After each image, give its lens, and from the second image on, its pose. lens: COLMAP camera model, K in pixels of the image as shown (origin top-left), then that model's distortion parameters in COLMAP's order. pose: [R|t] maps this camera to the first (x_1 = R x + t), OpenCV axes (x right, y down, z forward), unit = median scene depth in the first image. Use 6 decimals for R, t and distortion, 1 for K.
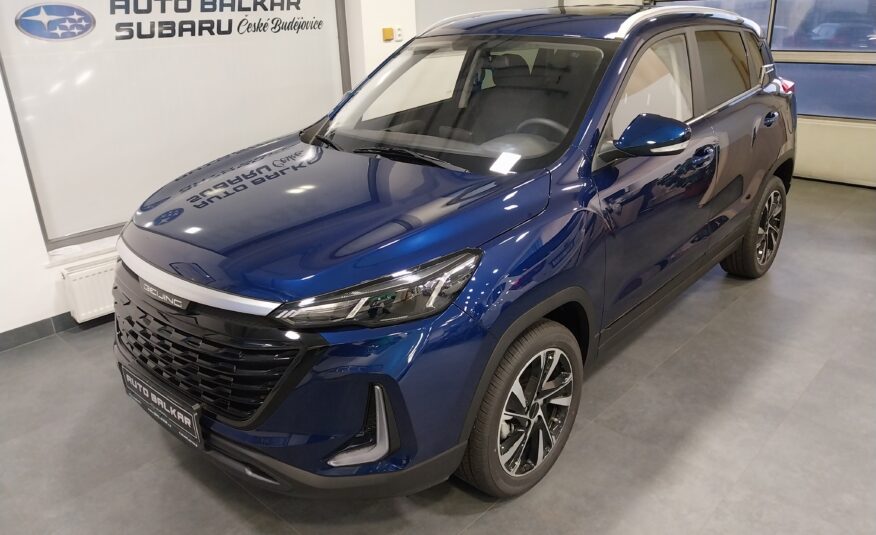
lens RADIAL K [[698.9, 0, 477.7], [0, 698.9, 270.8], [0, 0, 1]] dist [-0.006221, 0.035220]
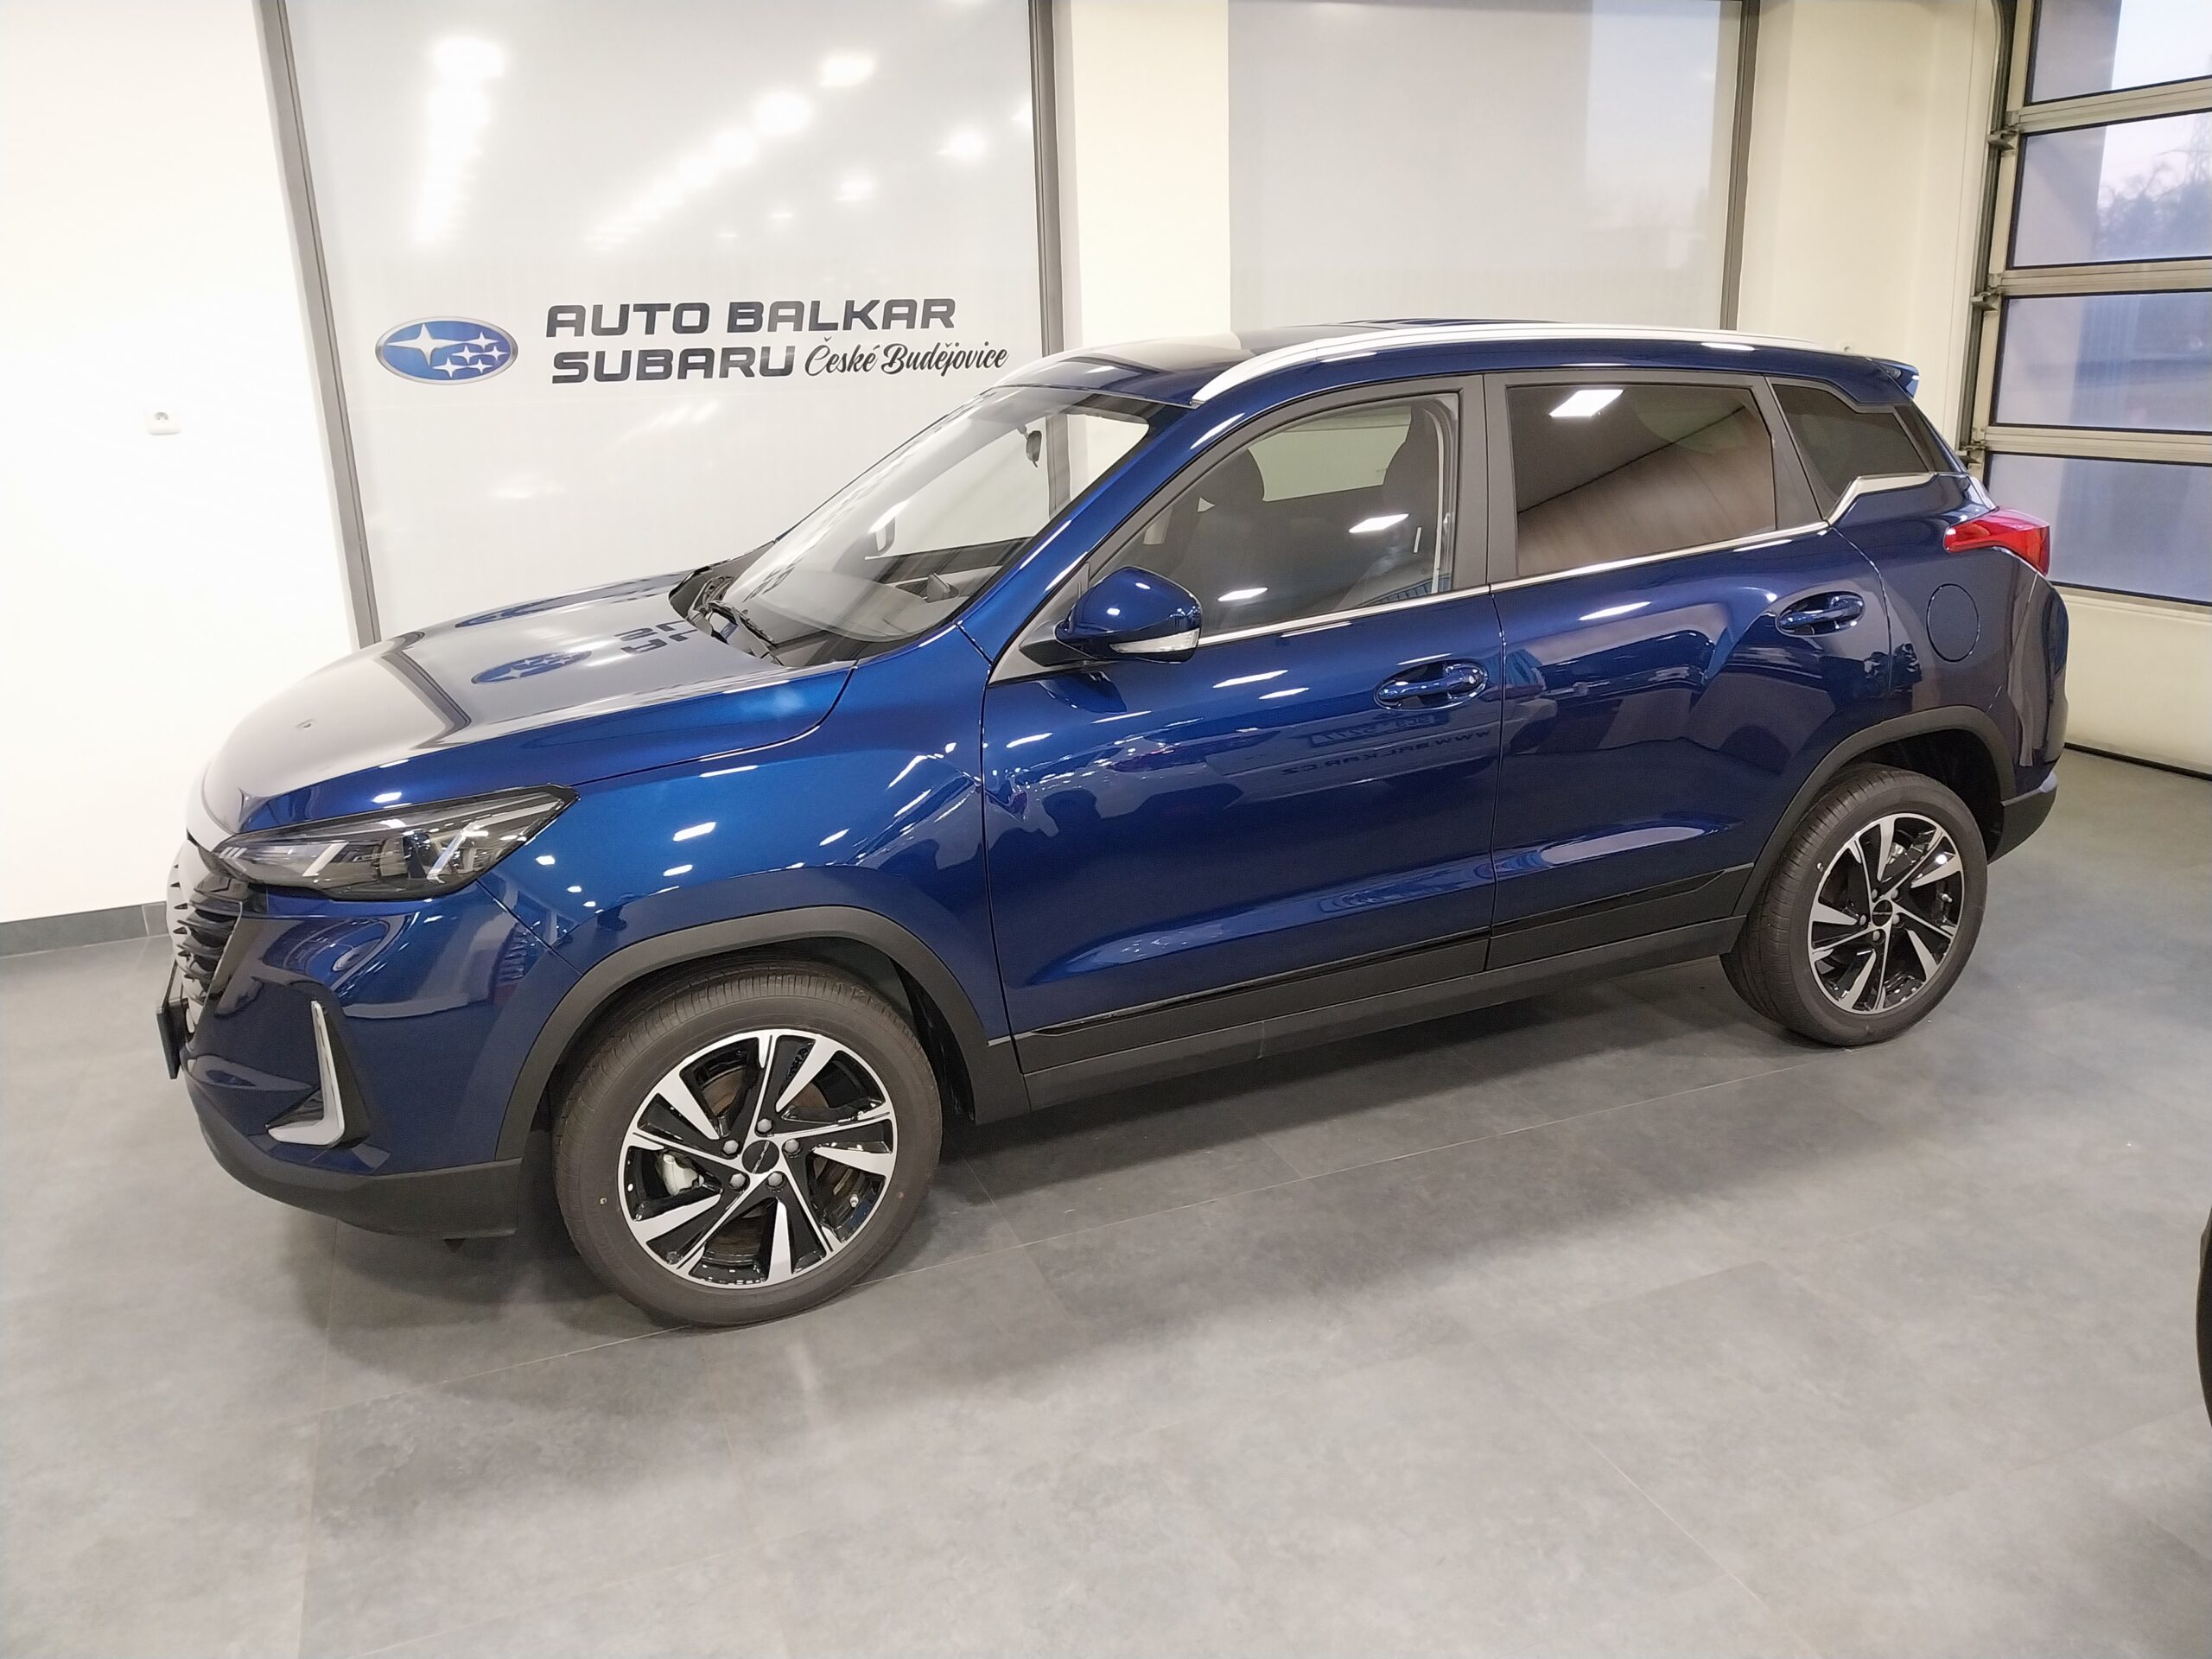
lens RADIAL K [[1742.1, 0, 1109.7], [0, 1742.1, 843.9], [0, 0, 1]] dist [0.042711, -0.005033]
pose [[0.891364, 0.129675, -0.434343, 0.476027], [-0.156772, 0.987266, -0.026977, -0.010434], [0.425314, 0.092139, 0.900343, 0.000929]]
